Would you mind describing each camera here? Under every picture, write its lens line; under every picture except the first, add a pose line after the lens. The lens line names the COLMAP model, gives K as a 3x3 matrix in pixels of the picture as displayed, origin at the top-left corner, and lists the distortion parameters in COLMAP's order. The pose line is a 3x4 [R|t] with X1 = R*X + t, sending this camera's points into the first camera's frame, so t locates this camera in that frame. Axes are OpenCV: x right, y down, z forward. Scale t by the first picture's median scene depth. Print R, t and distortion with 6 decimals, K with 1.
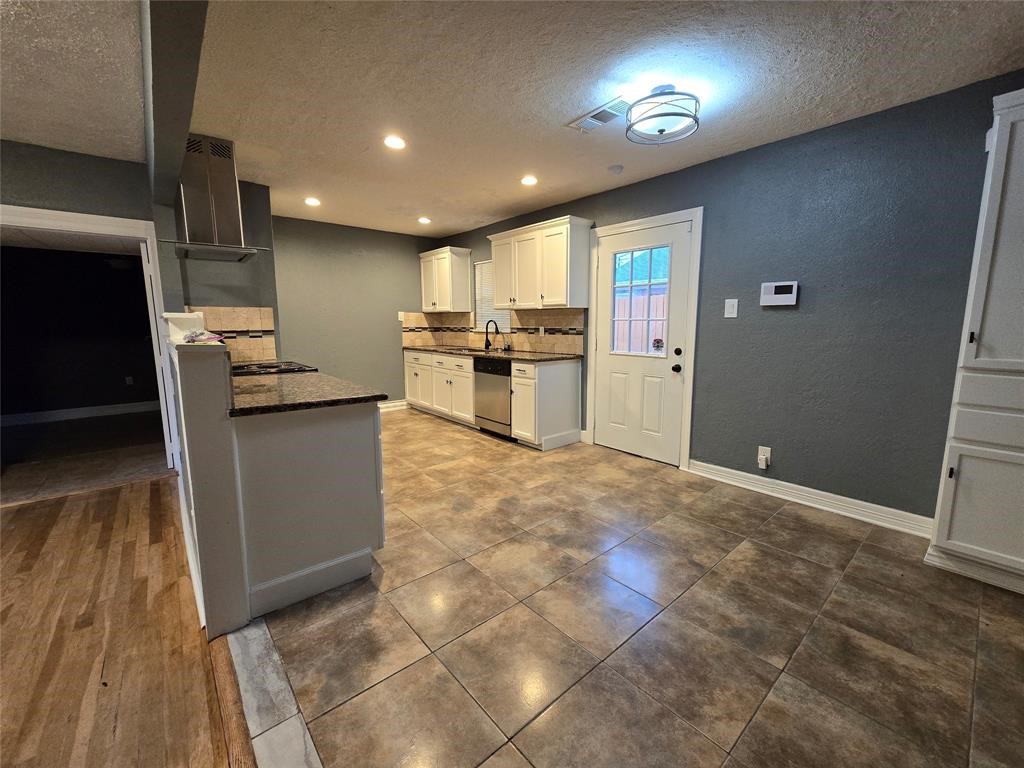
lens RADIAL K [[417.6, 0, 509.6], [0, 417.6, 381.8], [0, 0, 1]] dist [-0.001343, 0.002169]
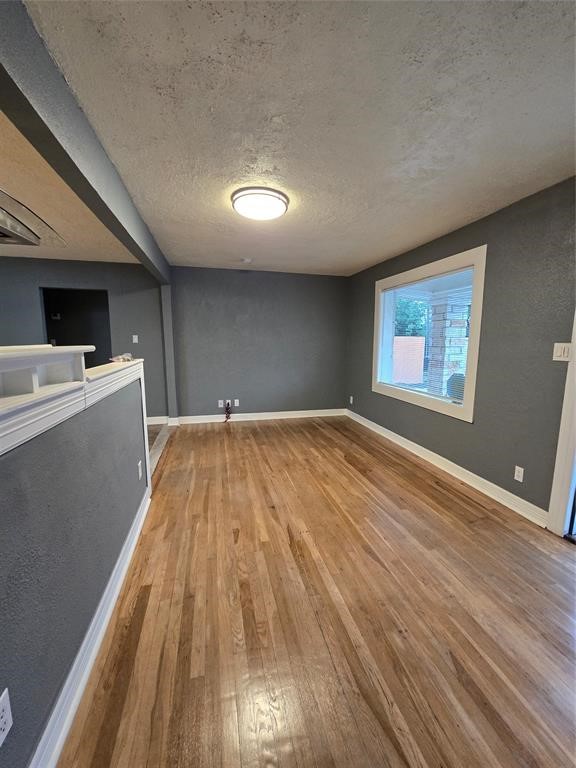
lens RADIAL K [[313.2, 0, 288.3], [0, 313.2, 381.8], [0, 0, 1]] dist [-0.001343, 0.002169]
pose [[-0.897371, -0.059458, 0.437253, -1.587230], [0.063715, 0.963039, 0.261718, -0.248908], [-0.436653, 0.262717, -0.860415, 1.511185]]
